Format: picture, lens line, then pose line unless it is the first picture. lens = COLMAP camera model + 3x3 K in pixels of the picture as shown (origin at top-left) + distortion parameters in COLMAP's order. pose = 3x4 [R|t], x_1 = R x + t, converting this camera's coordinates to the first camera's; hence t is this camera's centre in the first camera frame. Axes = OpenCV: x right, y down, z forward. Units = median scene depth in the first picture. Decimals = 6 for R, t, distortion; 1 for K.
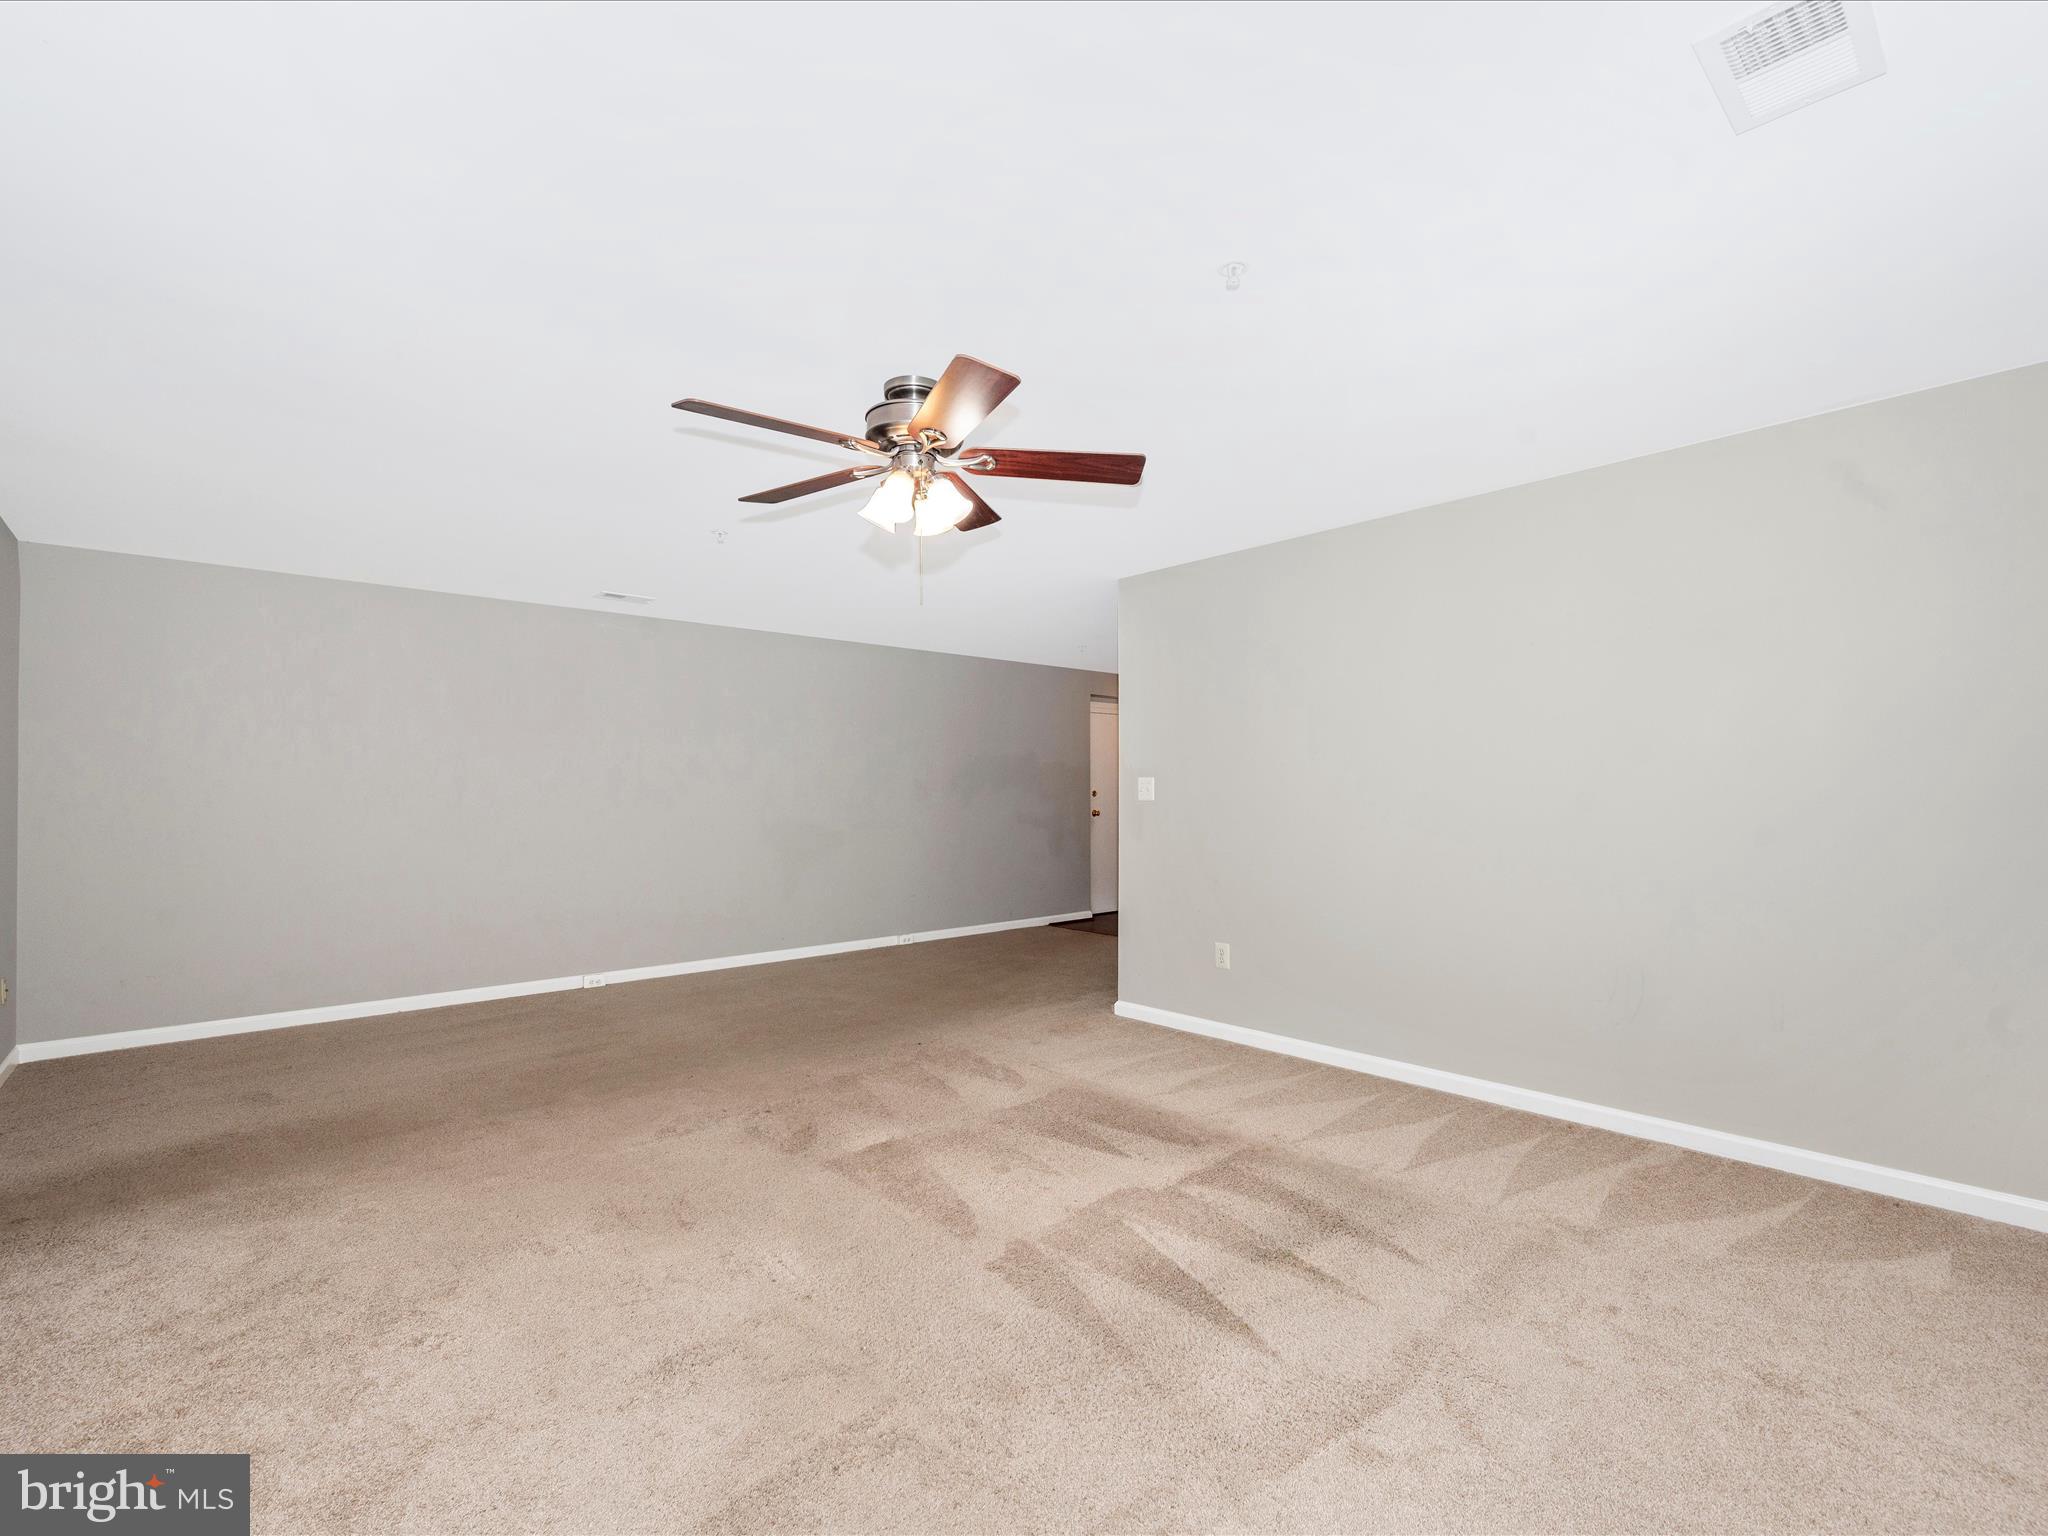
lens RADIAL K [[923.6, 0, 1081.4], [0, 923.6, 797.6], [0, 0, 1]] dist [0.001888, -0.000625]
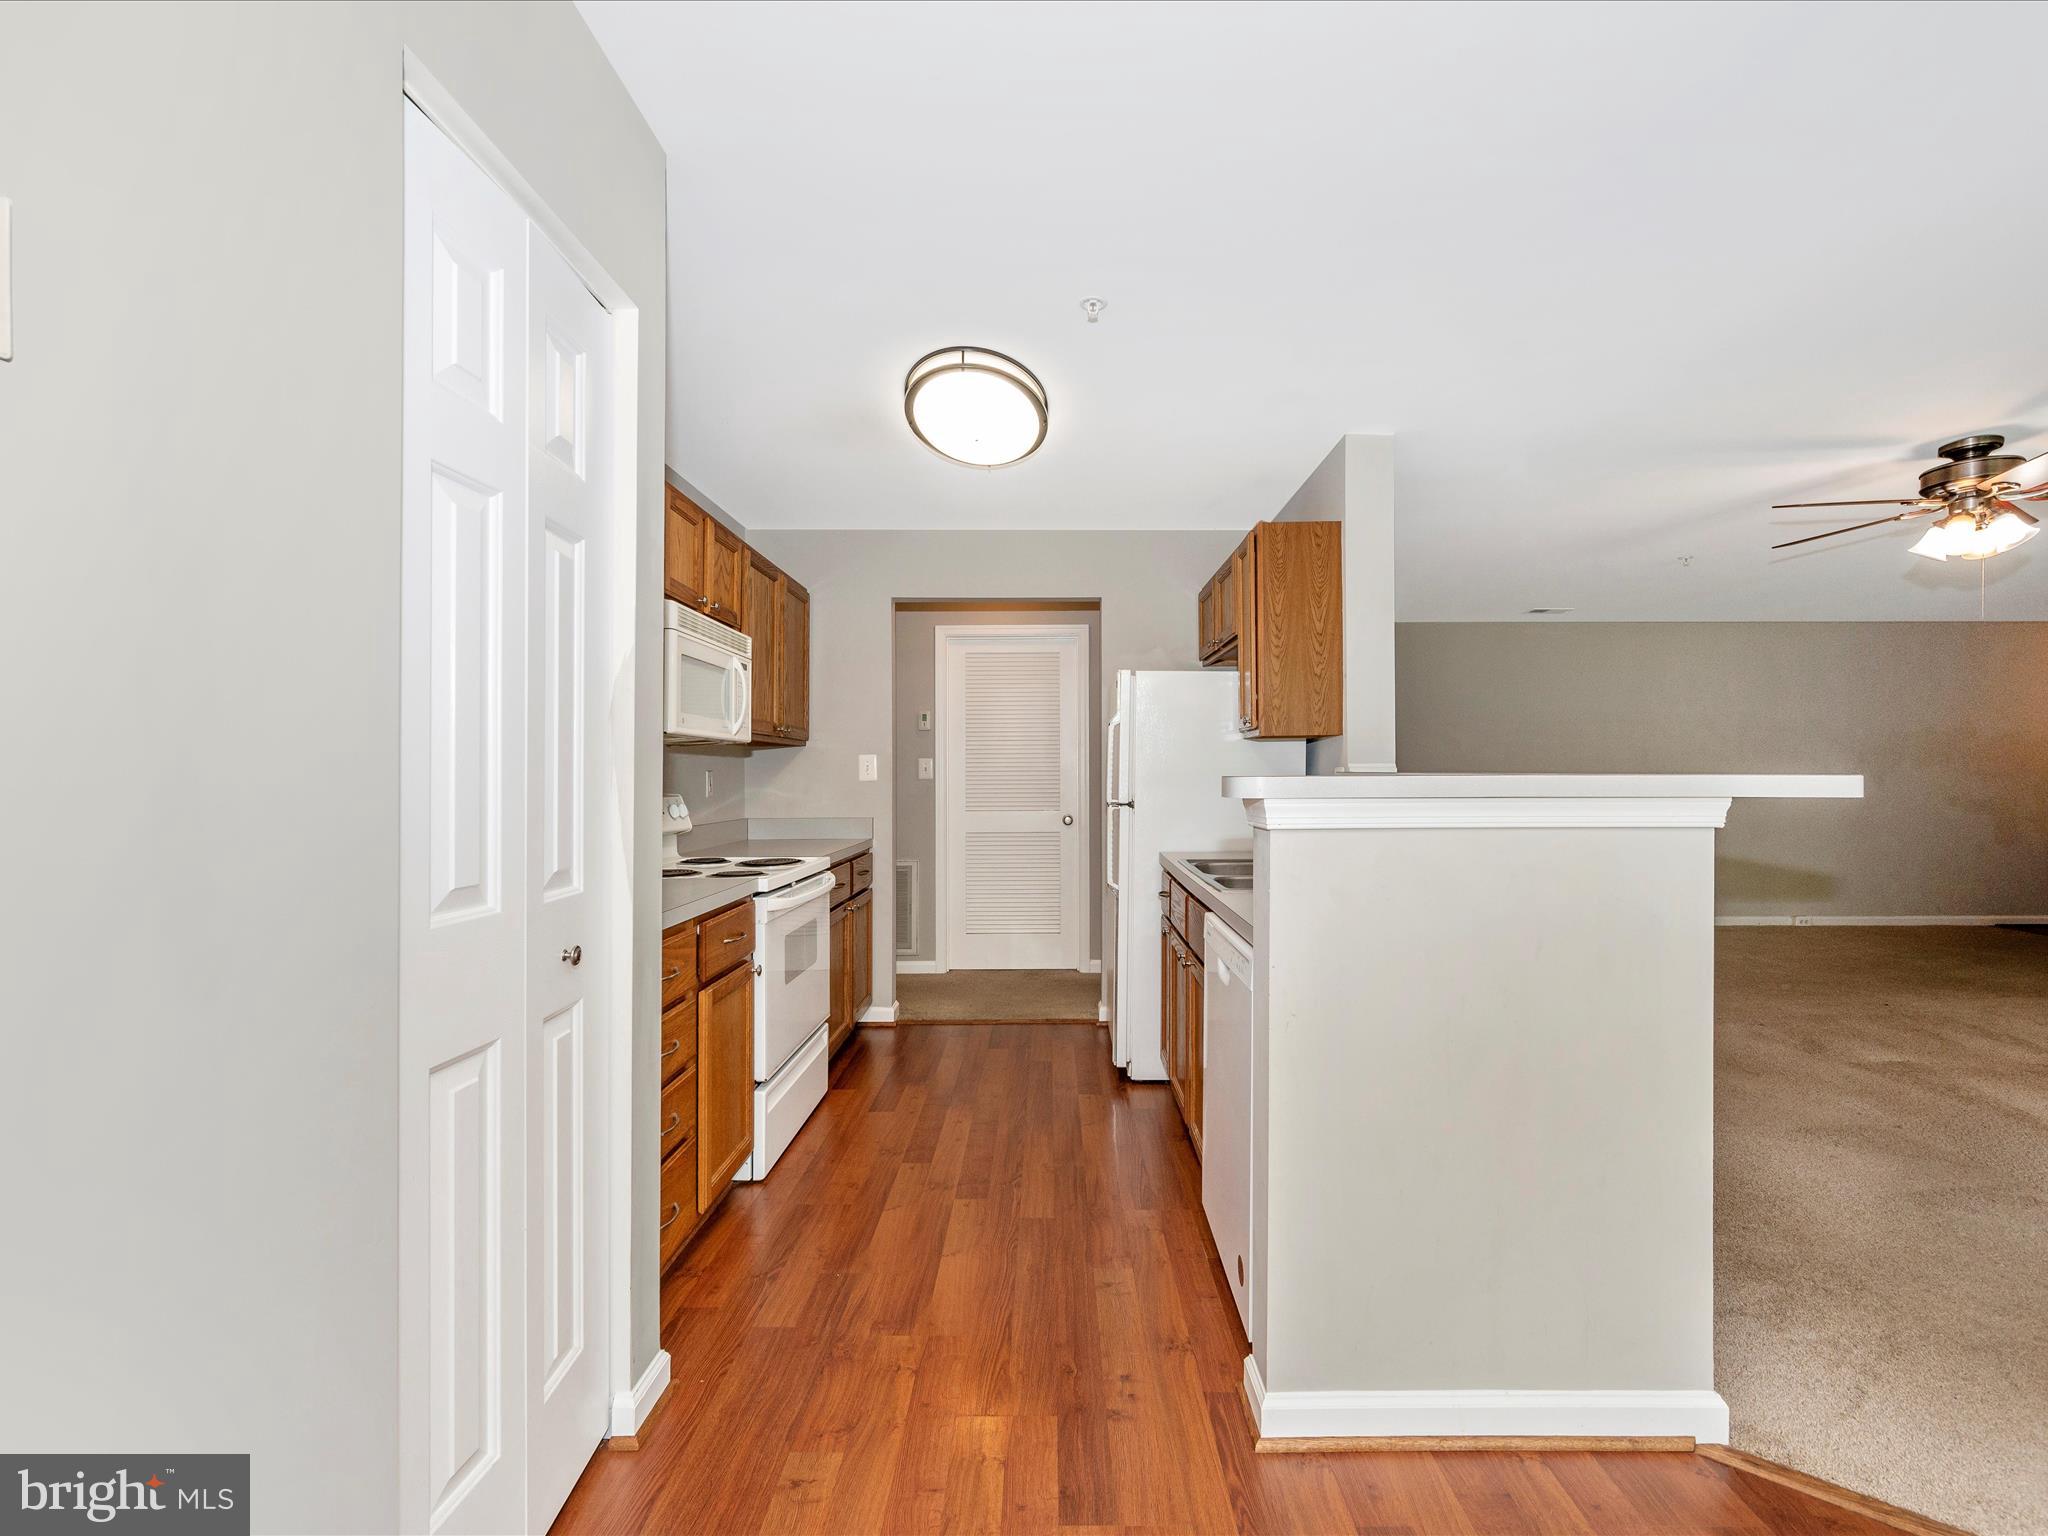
lens RADIAL K [[964.5, 0, 1060.9], [0, 964.5, 774.4], [0, 0, 1]] dist [0.001481, 0.001400]
pose [[0.728480, 0.004276, -0.685053, -0.164576], [-0.005292, 0.999986, 0.000614, 0.006849], [0.685046, 0.003178, 0.728493, -0.724548]]
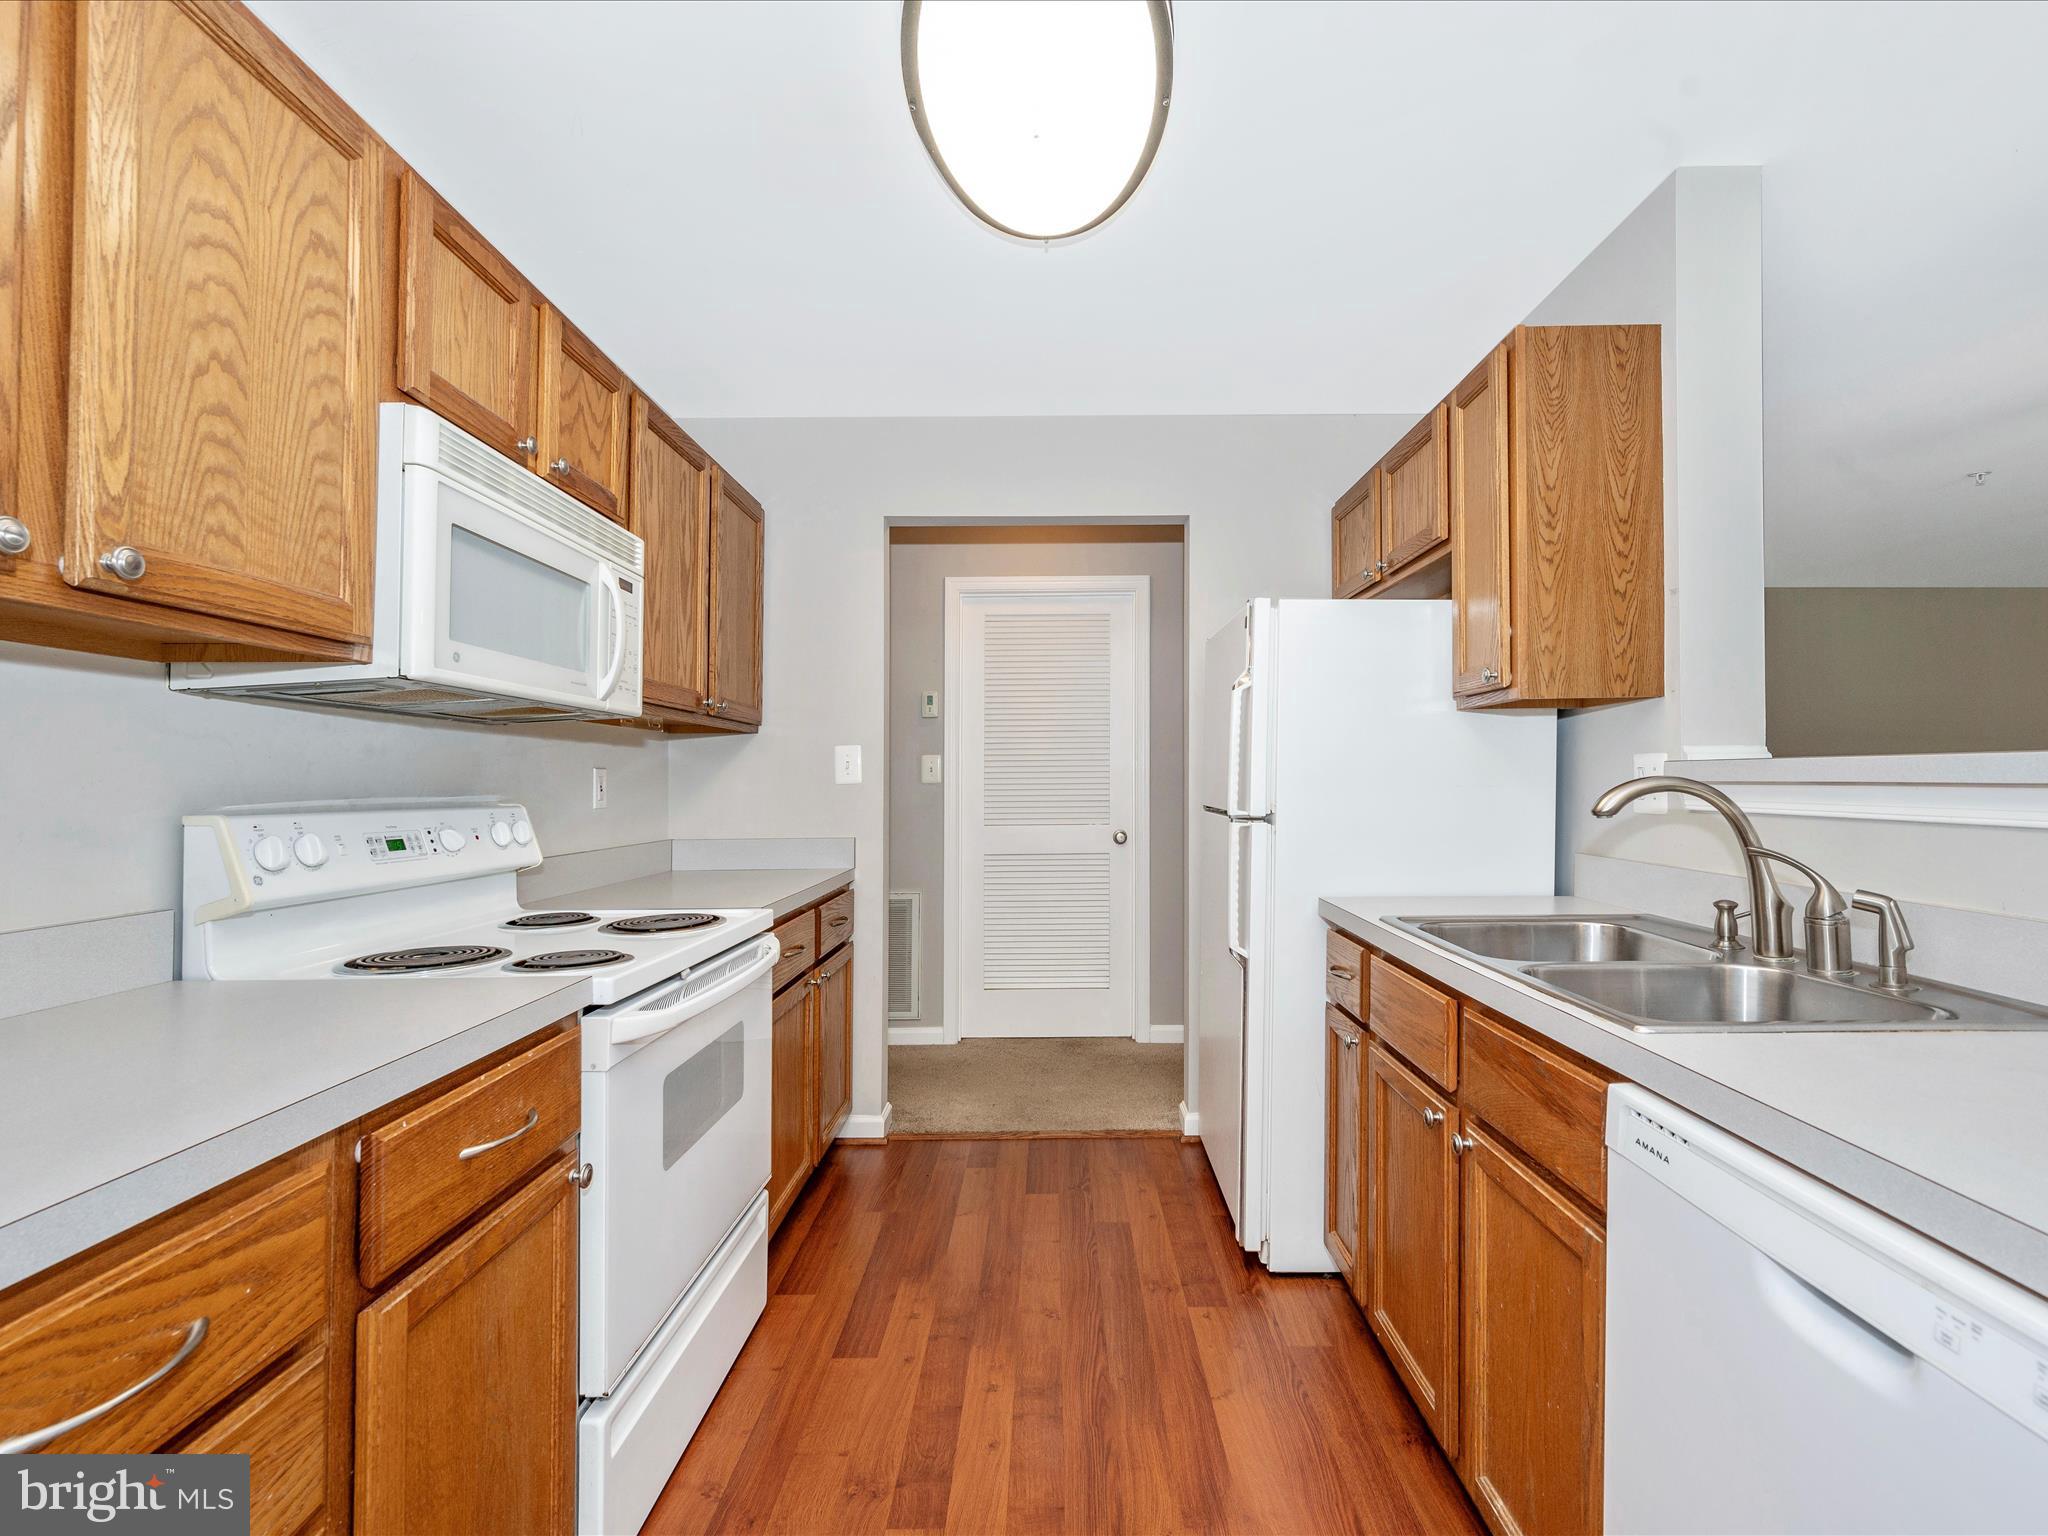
lens RADIAL K [[964.5, 0, 1054.7], [0, 964.5, 764.5], [0, 0, 1]] dist [0.001481, 0.001400]
pose [[0.722881, -0.010168, -0.690898, -0.556428], [-0.004061, 0.999812, -0.018963, 0.018472], [0.690961, 0.016514, 0.722704, -0.415865]]
